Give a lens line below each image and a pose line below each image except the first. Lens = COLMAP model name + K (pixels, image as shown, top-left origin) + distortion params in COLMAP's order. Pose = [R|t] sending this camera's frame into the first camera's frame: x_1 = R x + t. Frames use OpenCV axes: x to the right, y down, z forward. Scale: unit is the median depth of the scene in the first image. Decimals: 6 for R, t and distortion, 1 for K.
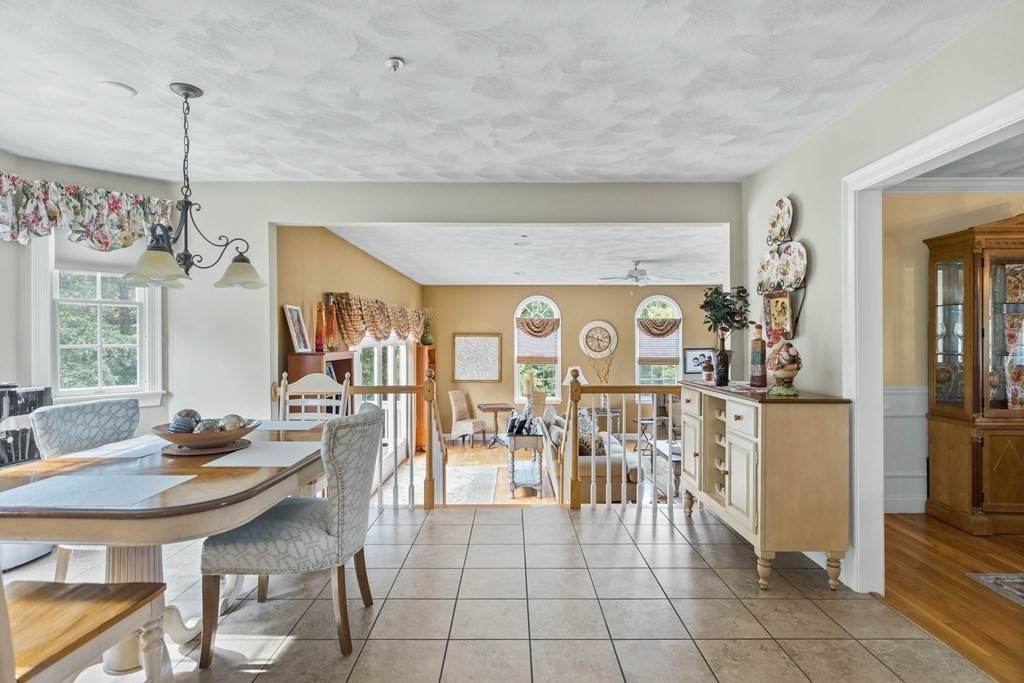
lens RADIAL K [[532.3, 0, 508.2], [0, 532.3, 337.8], [0, 0, 1]] dist [0.000696, 0.001689]
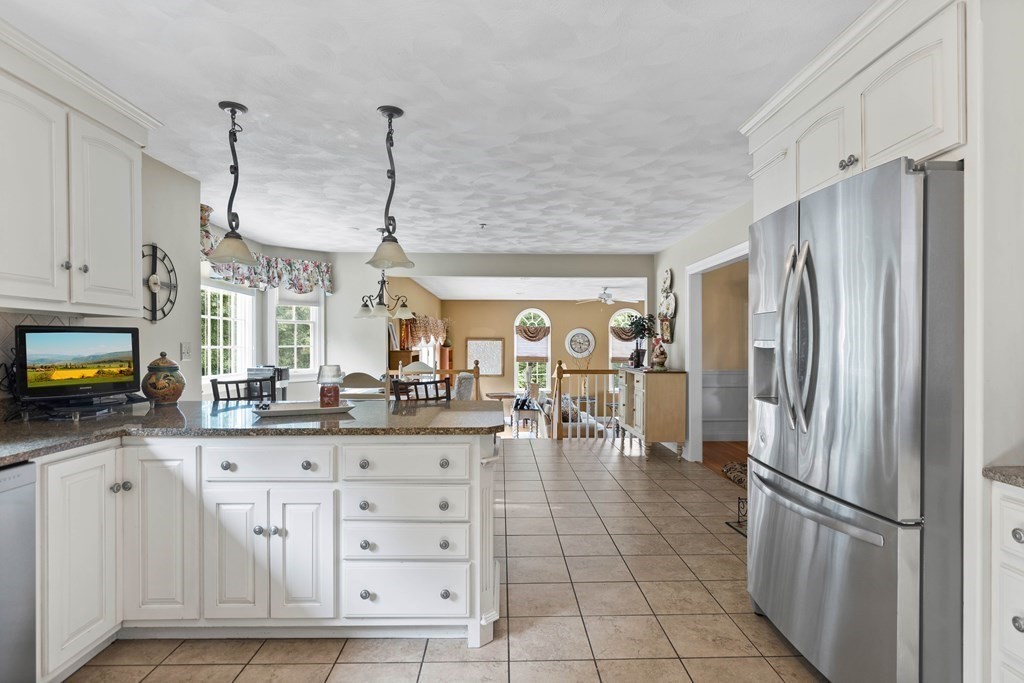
lens RADIAL K [[532.3, 0, 519.1], [0, 532.3, 347.7], [0, 0, 1]] dist [0.000696, 0.001689]
pose [[0.999165, 0.002158, 0.040801, -0.042632], [-0.002665, 0.999920, 0.012376, -0.001750], [-0.040771, -0.012474, 0.999091, -0.401168]]
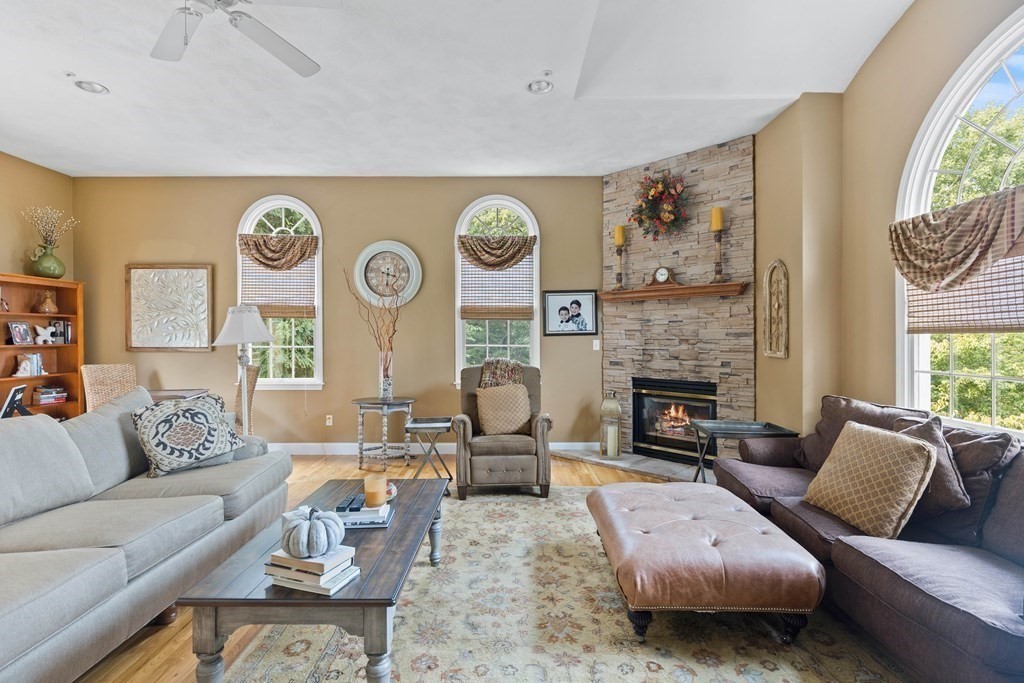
lens RADIAL K [[502.9, 0, 512.2], [0, 502.9, 340.1], [0, 0, 1]] dist [-0.000048, -0.000084]
pose [[0.999951, 0.000728, 0.009867, 0.435995], [-0.000793, 0.999978, 0.006615, 0.101547], [-0.009862, -0.006622, 0.999929, 0.704839]]
